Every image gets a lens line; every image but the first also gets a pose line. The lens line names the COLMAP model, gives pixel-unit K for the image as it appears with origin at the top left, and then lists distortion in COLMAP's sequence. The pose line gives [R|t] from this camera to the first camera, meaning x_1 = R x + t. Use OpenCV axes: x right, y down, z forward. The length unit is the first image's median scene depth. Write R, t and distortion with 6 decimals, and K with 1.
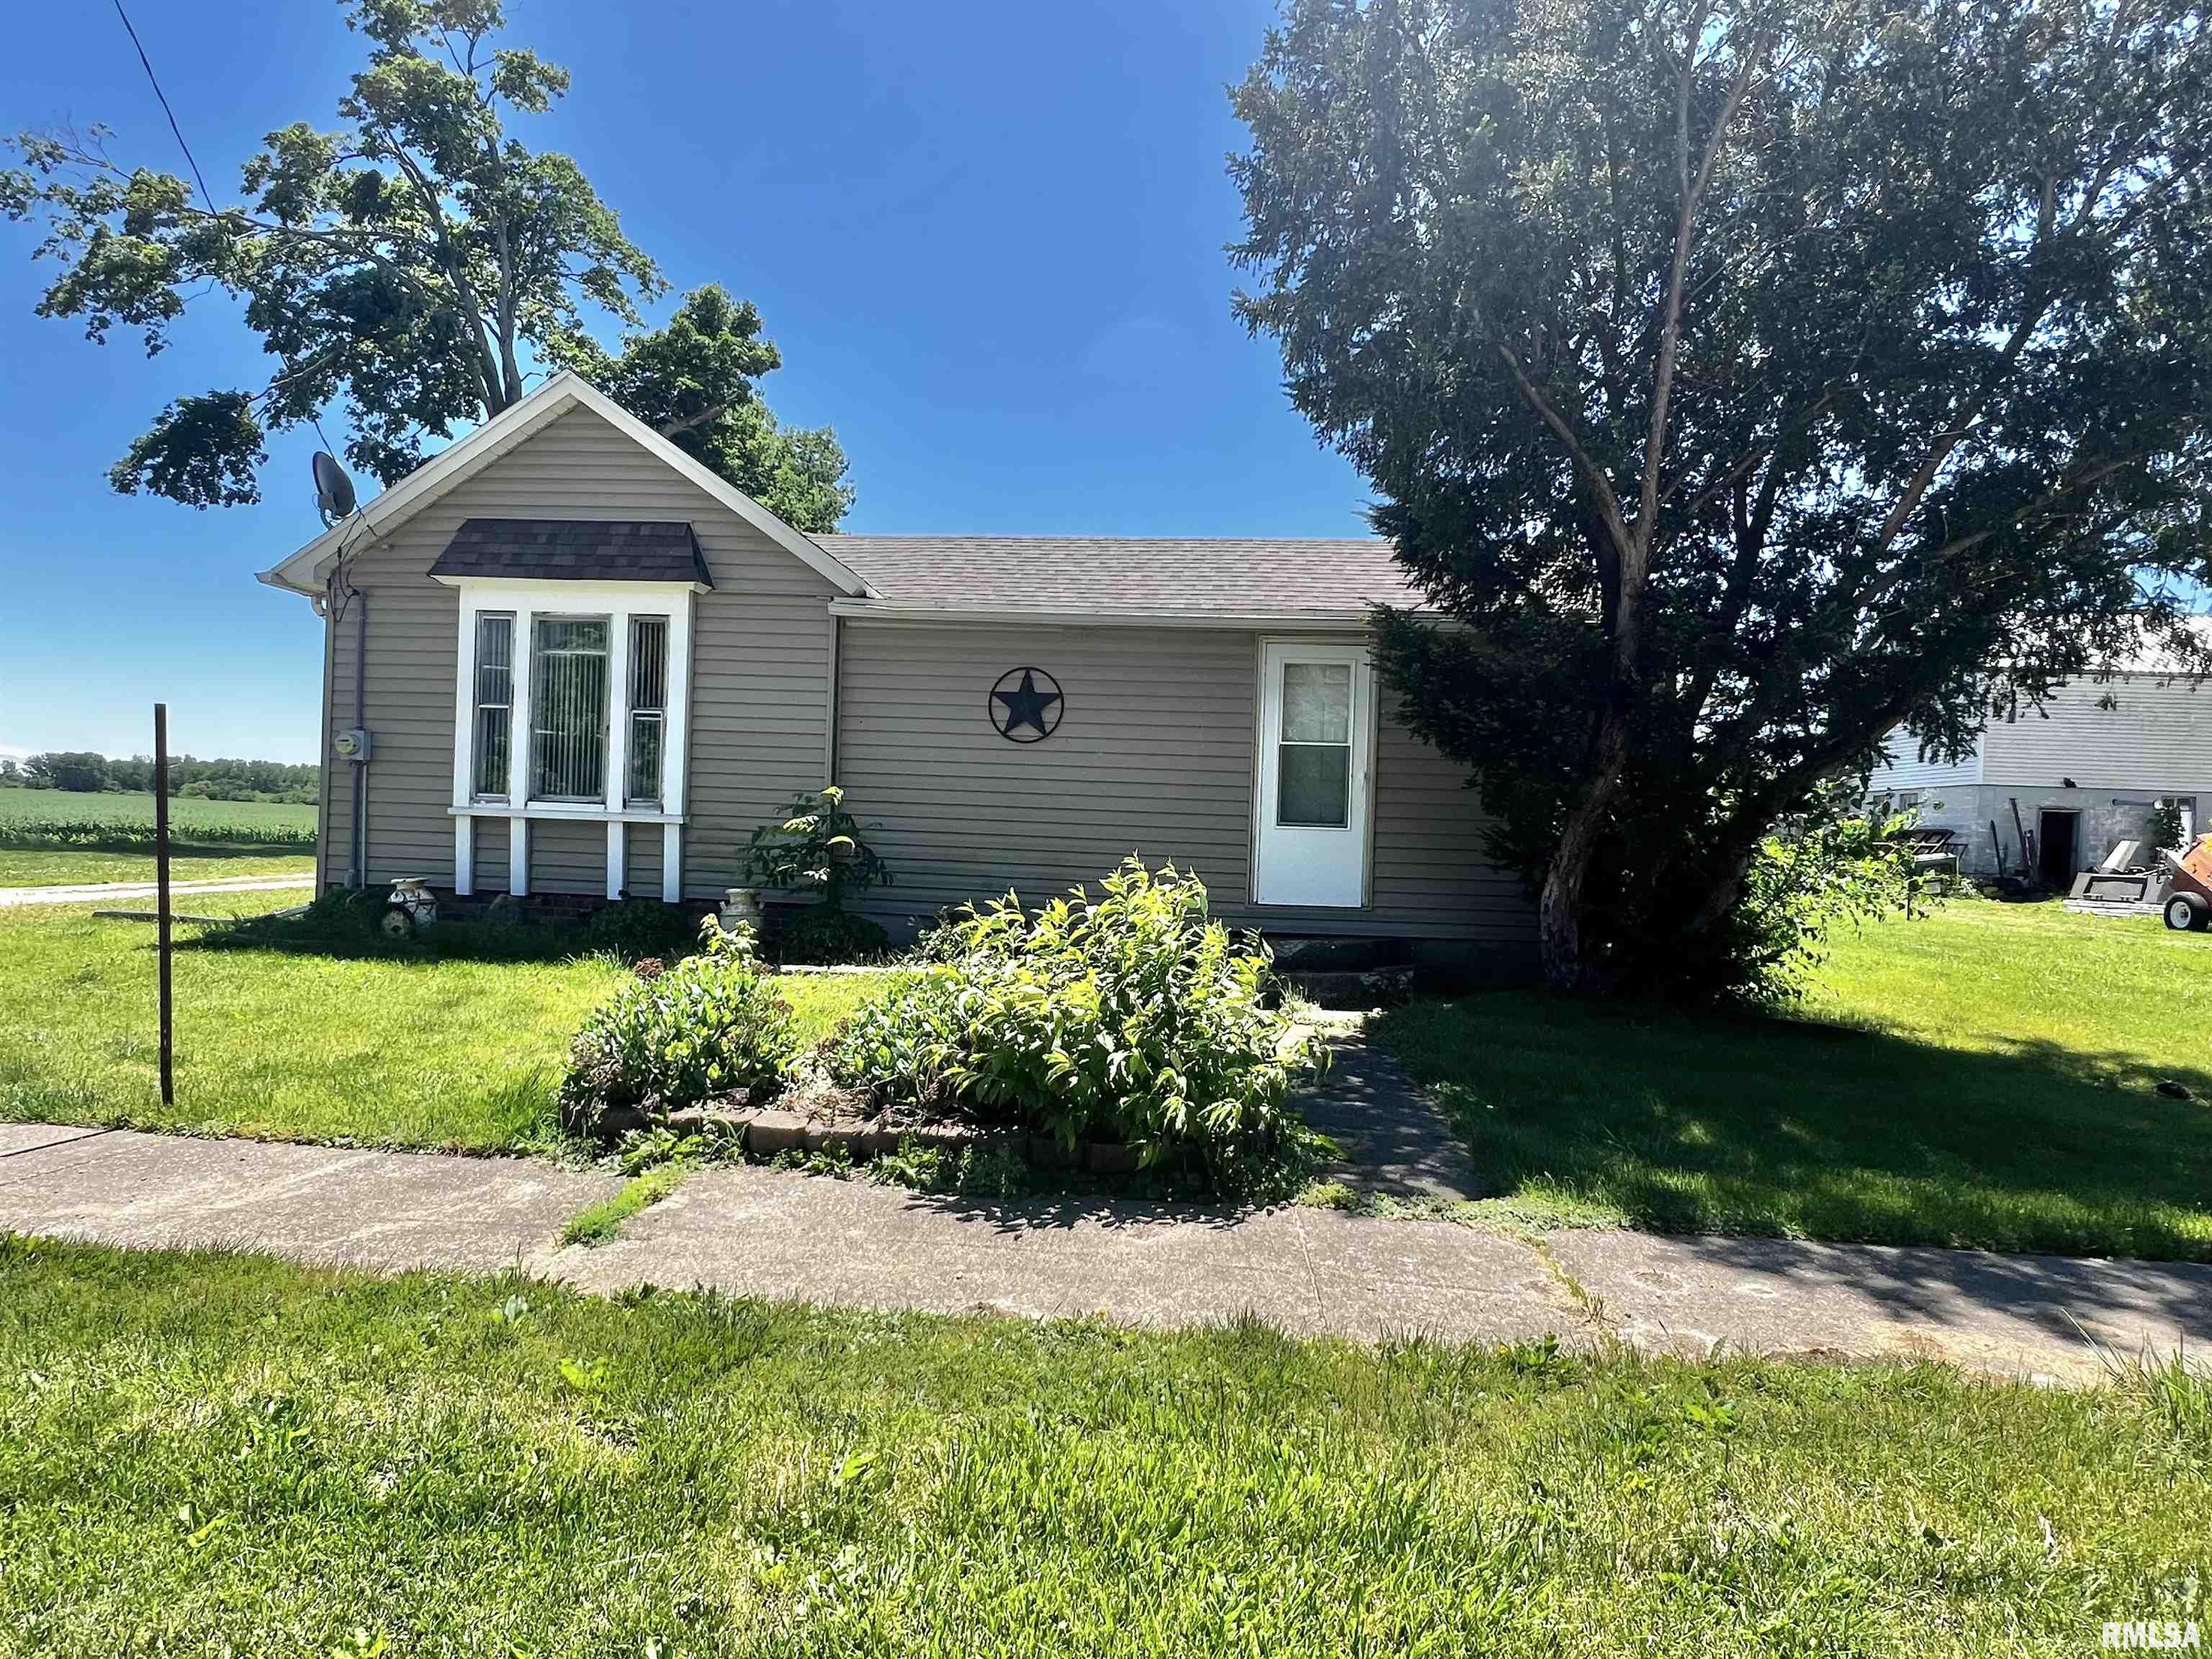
lens RADIAL K [[1185.3, 0, 1104.4], [0, 1185.3, 834.0], [0, 0, 1]] dist [0.001977, -0.002162]
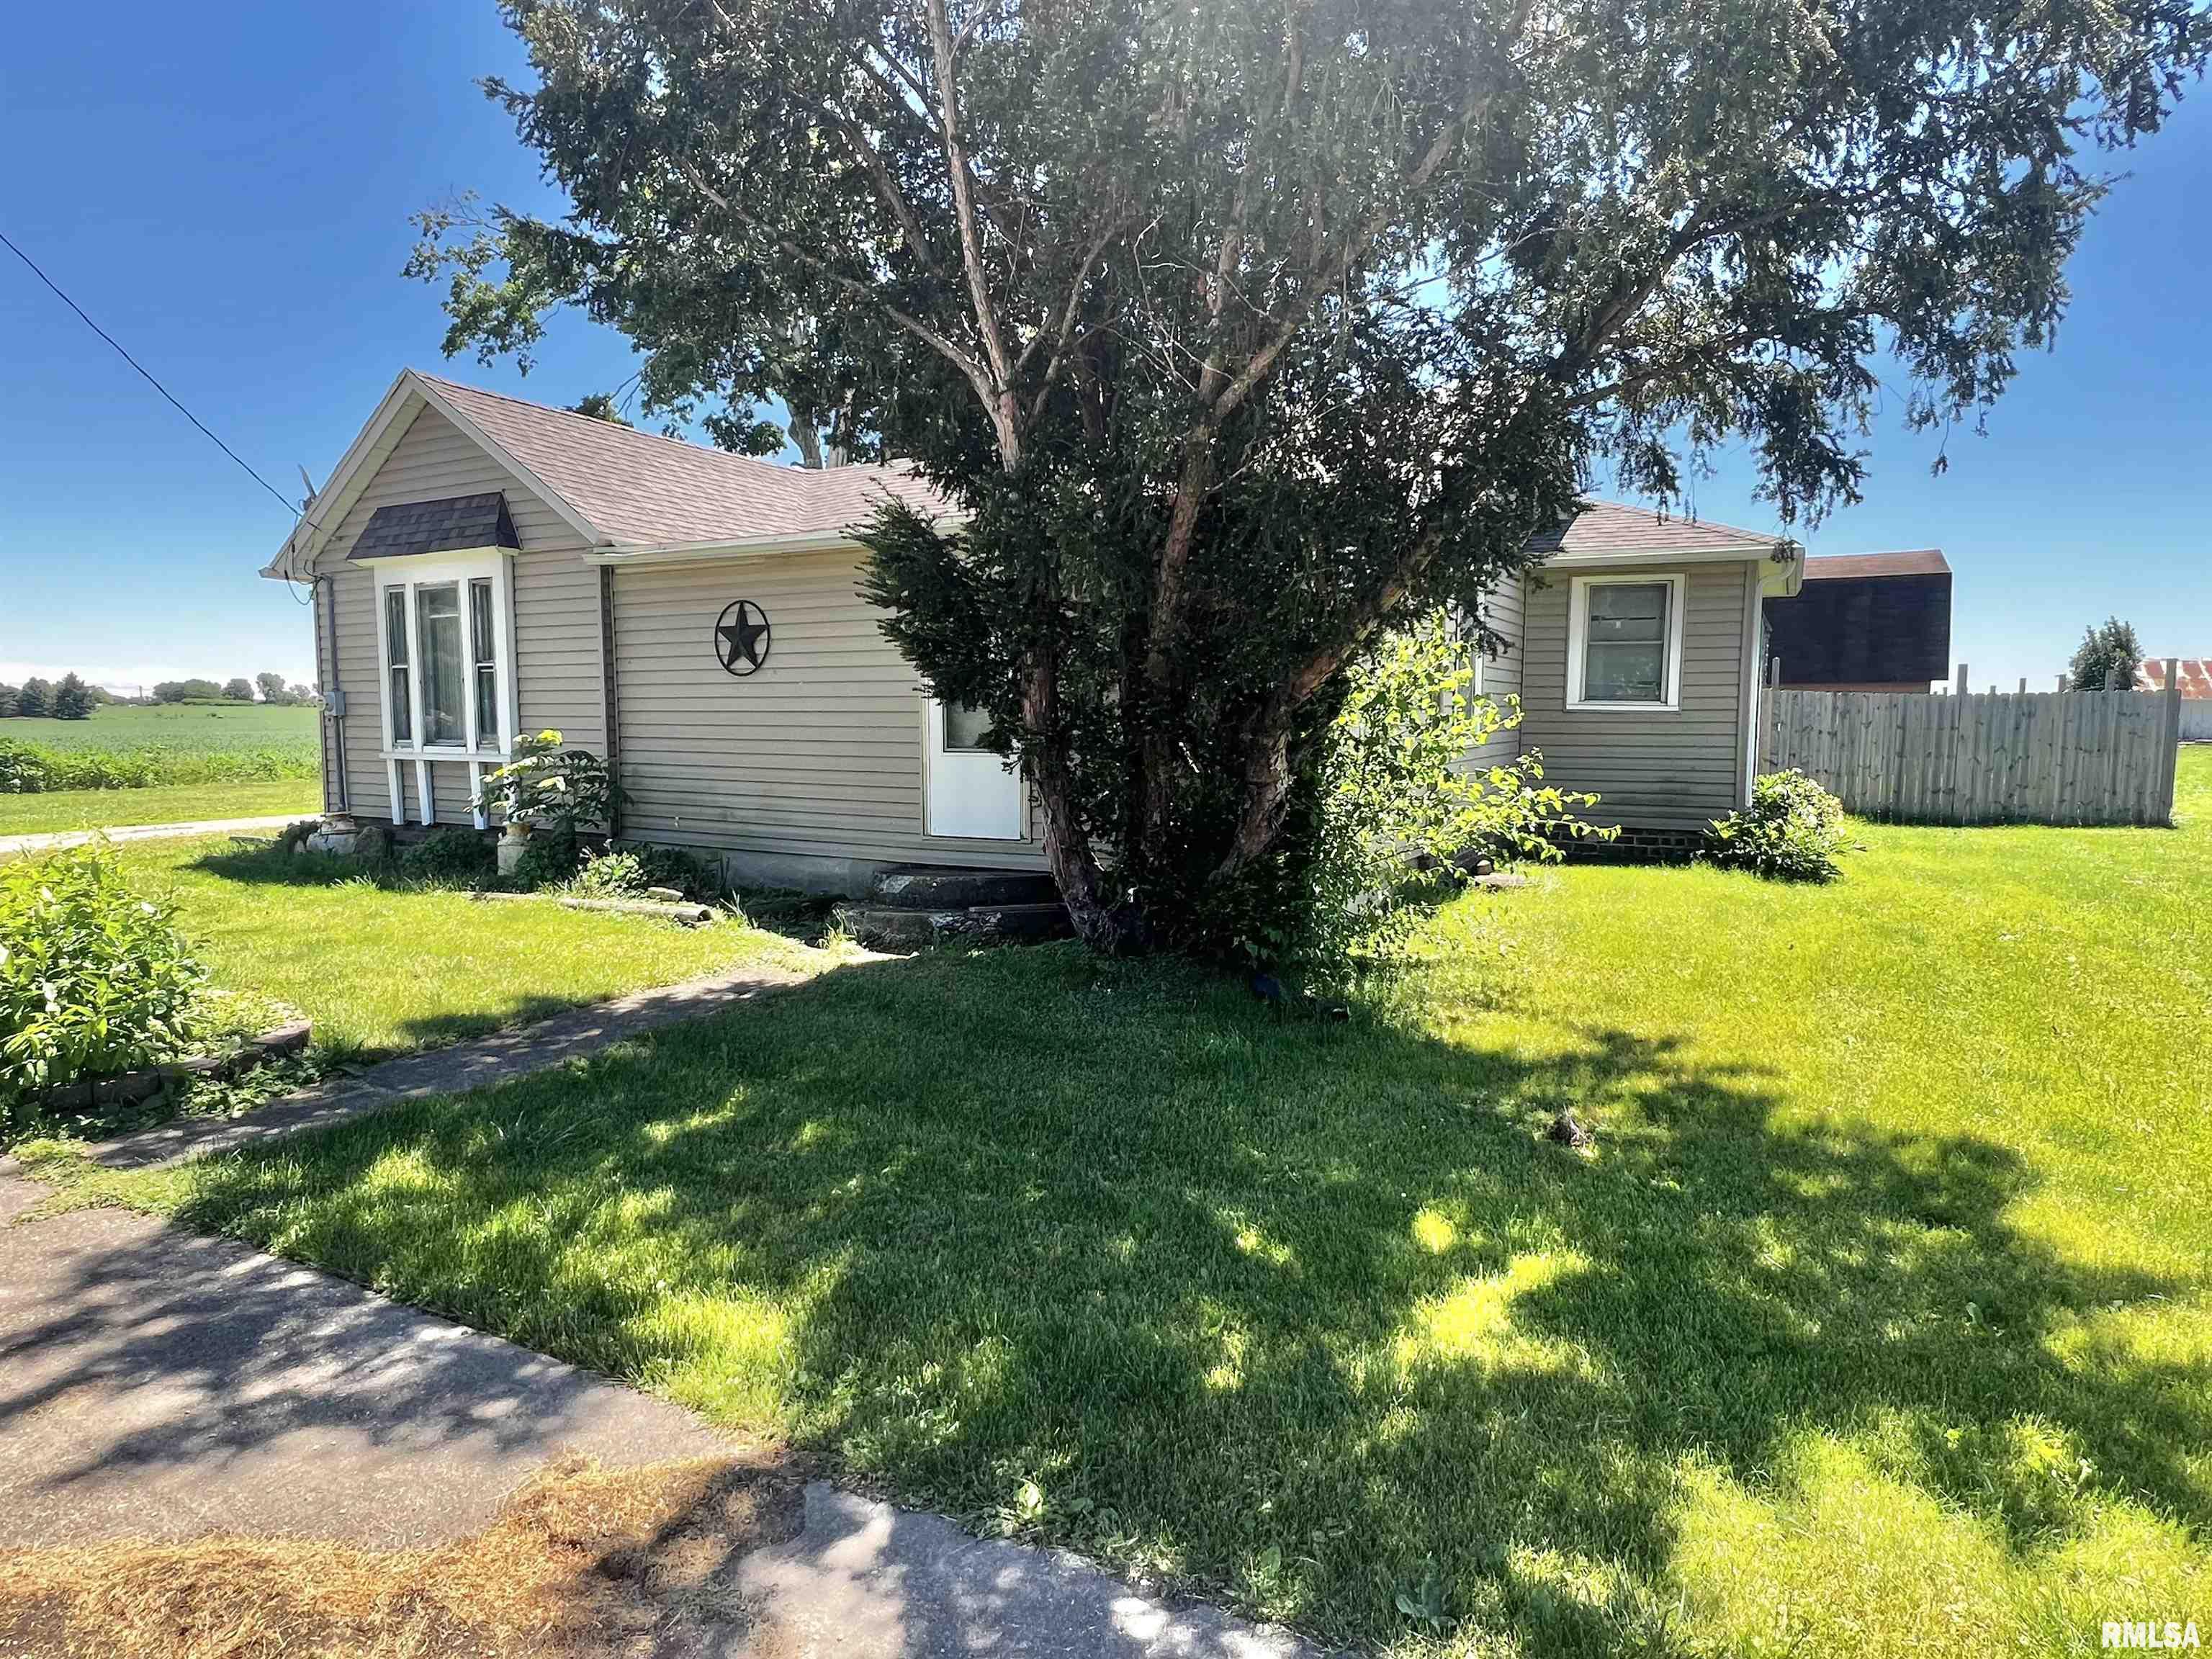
lens RADIAL K [[1185.3, 0, 1110.9], [0, 1185.3, 829.7], [0, 0, 1]] dist [0.001977, -0.002162]
pose [[0.918167, 0.000725, -0.396194, 0.619730], [0.031566, 0.996686, 0.074977, -0.011564], [0.394935, -0.081348, 0.915100, 0.182704]]
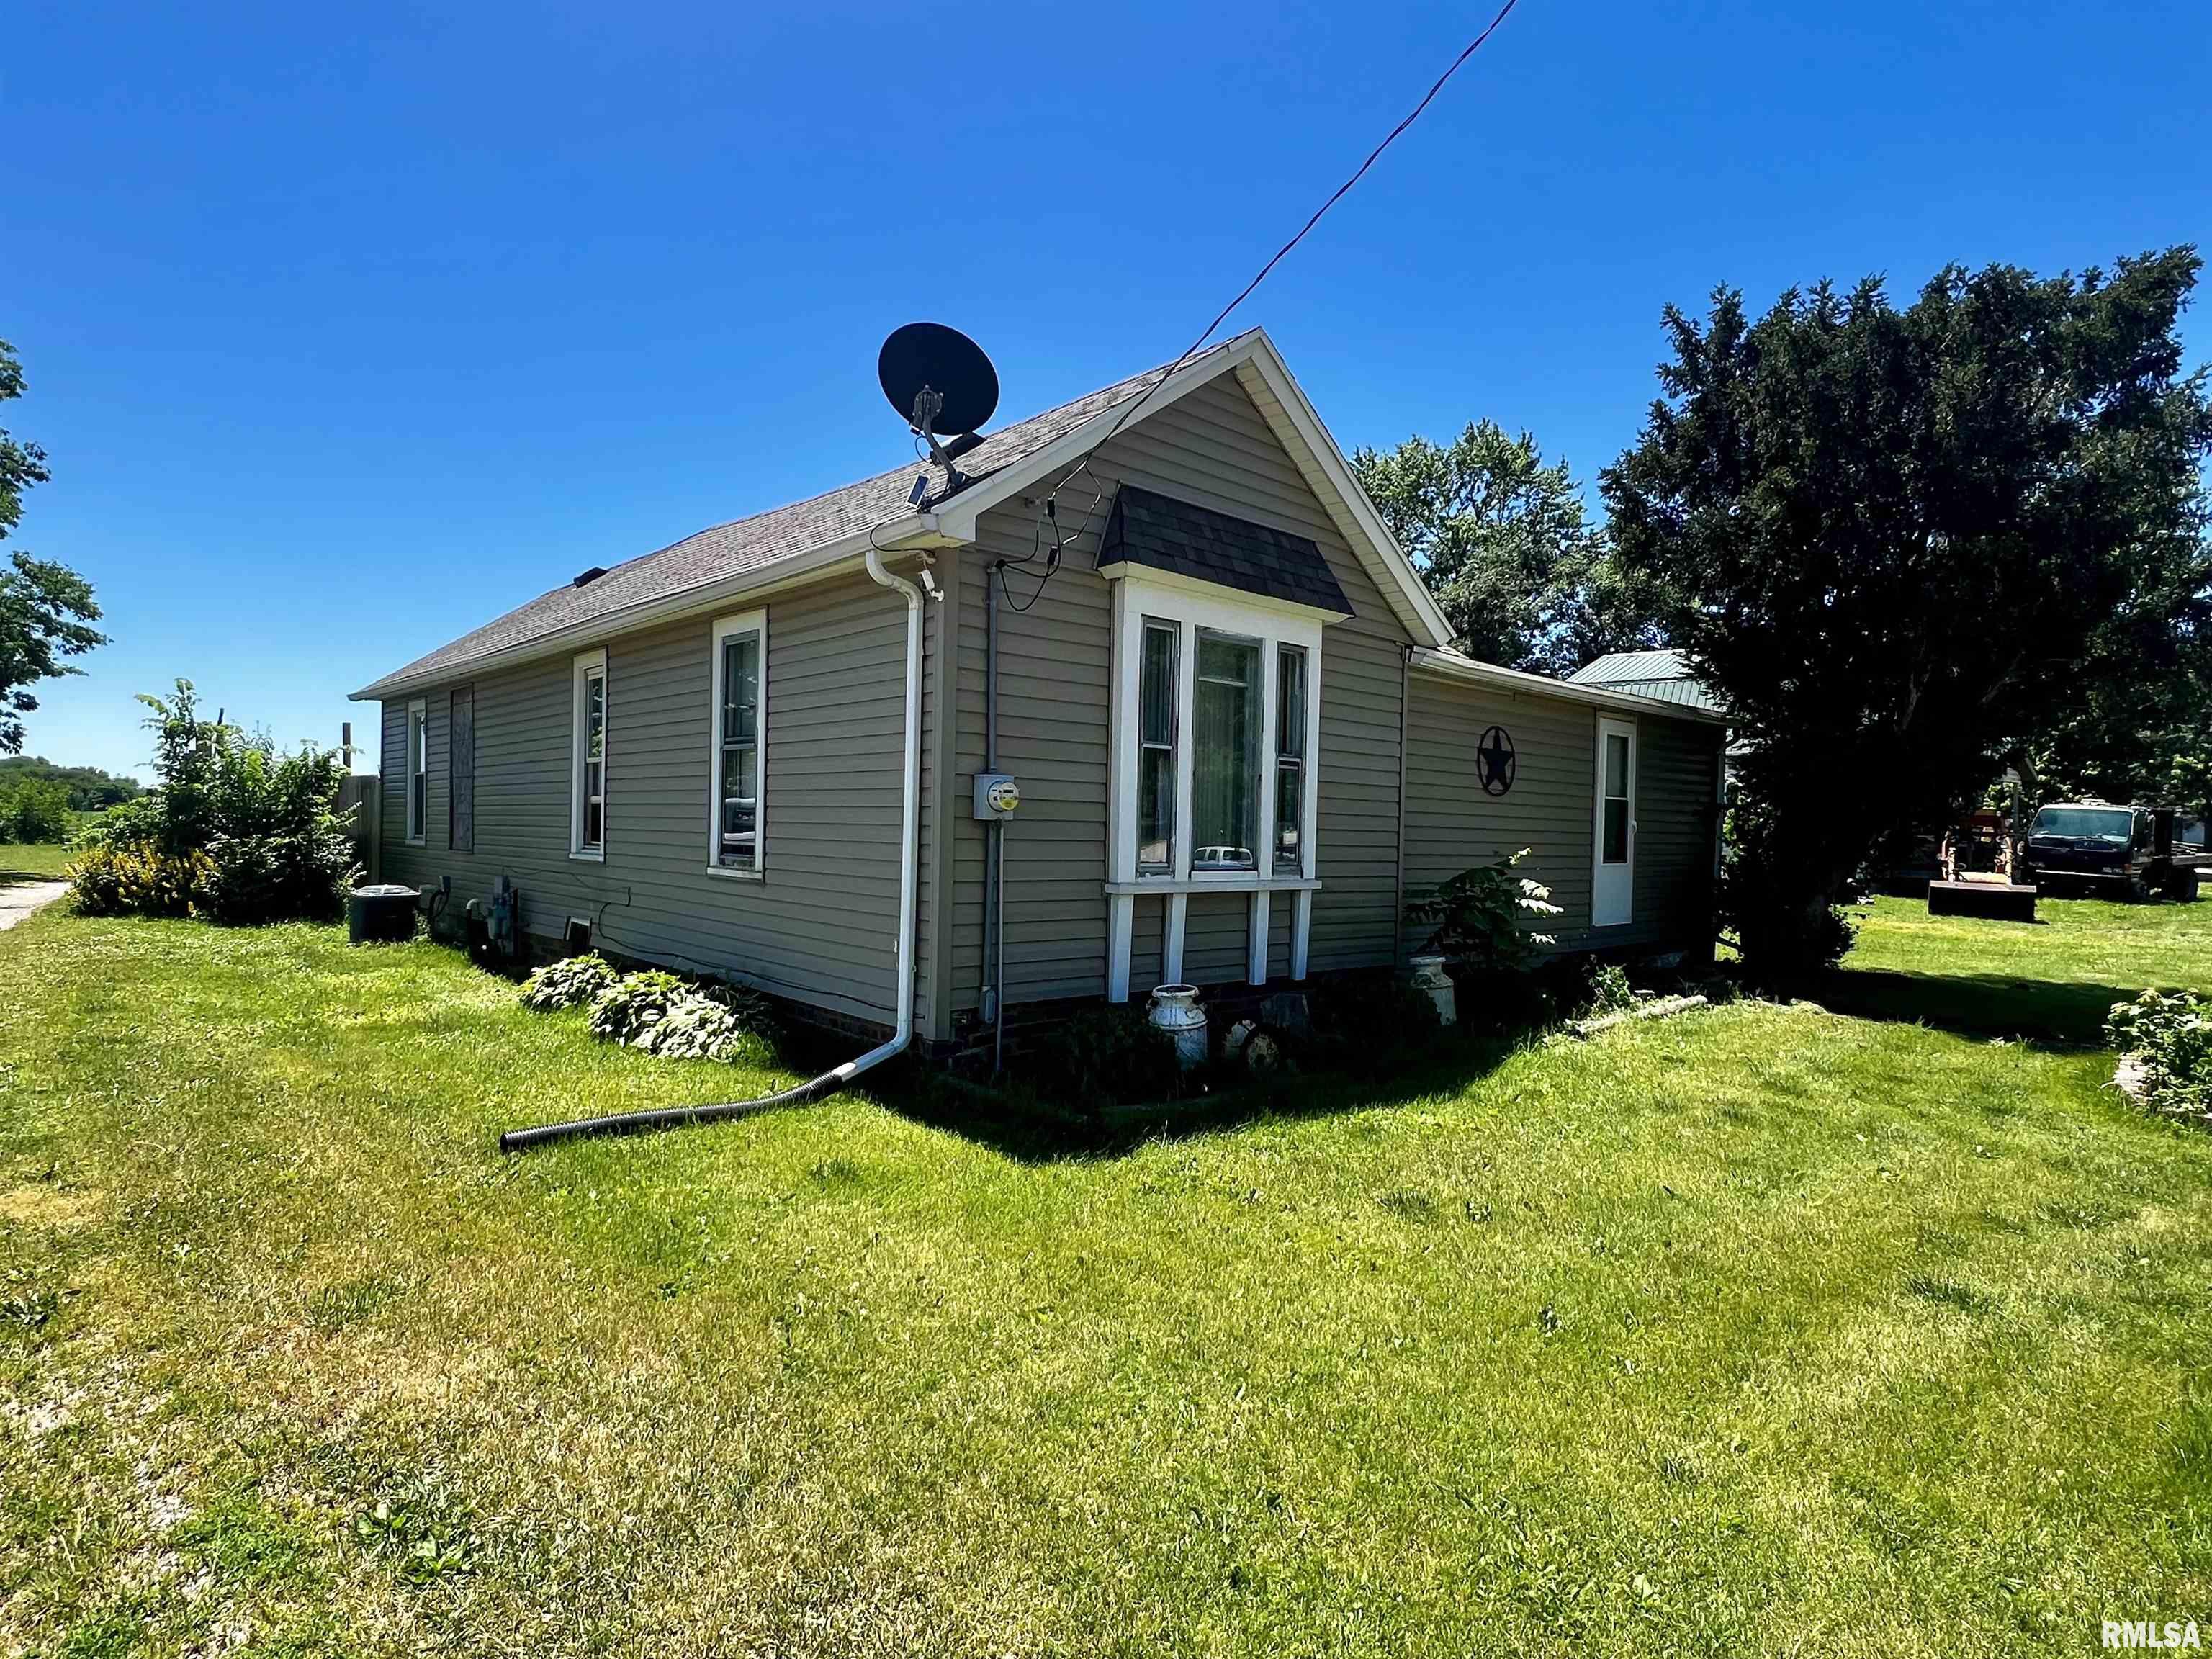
lens RADIAL K [[1185.3, 0, 1100.8], [0, 1185.3, 837.1], [0, 0, 1]] dist [0.001977, -0.002162]
pose [[0.676181, -0.027038, 0.736239, -1.106508], [0.001280, 0.999368, 0.035526, -0.077926], [-0.736734, -0.023080, 0.675789, 0.525818]]
